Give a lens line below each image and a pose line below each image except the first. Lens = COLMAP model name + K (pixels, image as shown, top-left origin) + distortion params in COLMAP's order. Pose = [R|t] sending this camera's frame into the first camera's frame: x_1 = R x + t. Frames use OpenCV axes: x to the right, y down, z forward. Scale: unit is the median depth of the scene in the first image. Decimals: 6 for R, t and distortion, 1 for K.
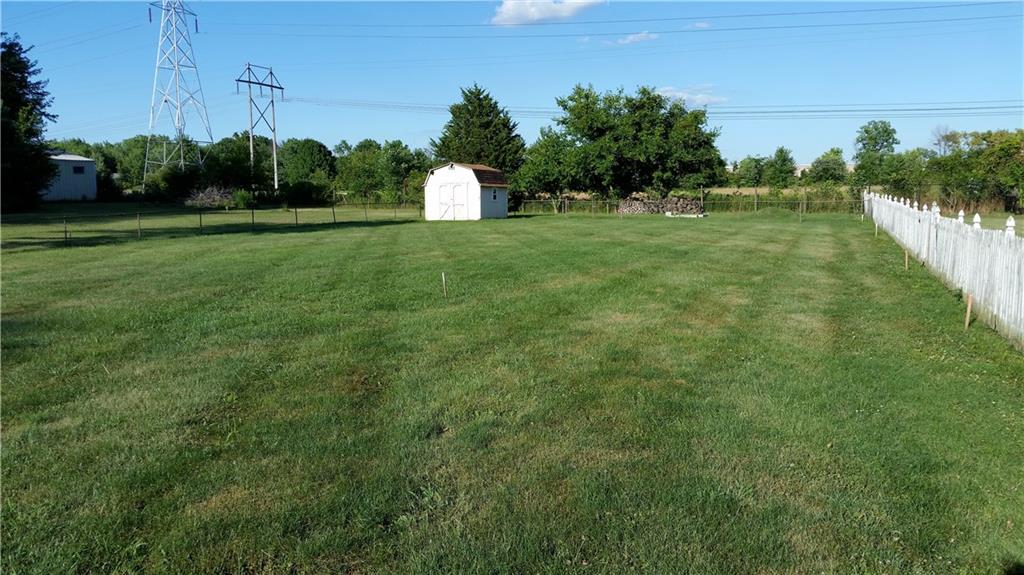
lens RADIAL K [[821.7, 0, 513.2], [0, 821.7, 297.9], [0, 0, 1]] dist [0.031973, -0.027065]
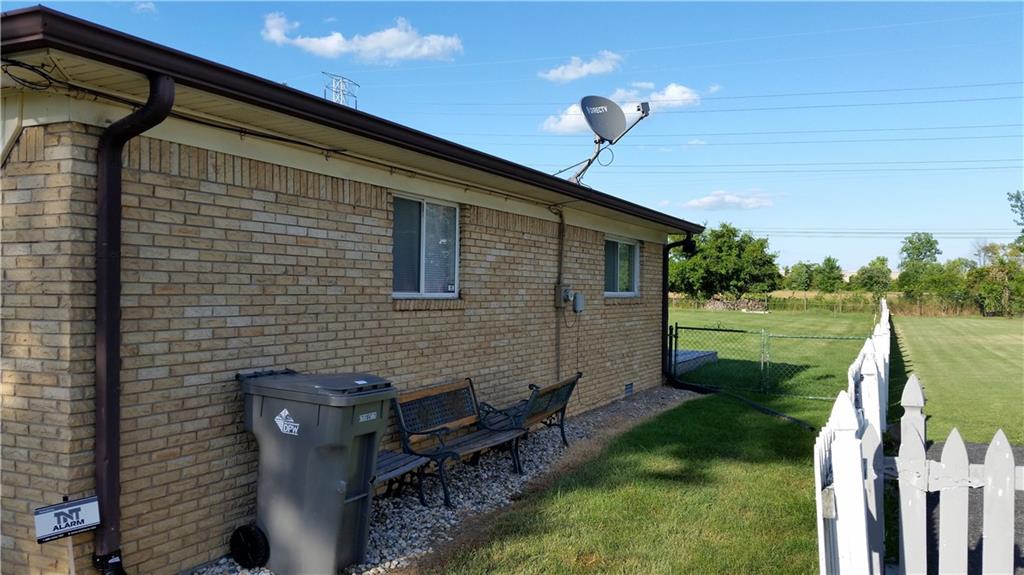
lens RADIAL K [[821.7, 0, 505.5], [0, 821.7, 278.8], [0, 0, 1]] dist [0.031973, -0.027065]
pose [[0.997507, 0.020815, -0.067427, -0.119081], [-0.029966, 0.990022, -0.137688, 0.049108], [0.063889, 0.139366, 0.988178, -0.419429]]
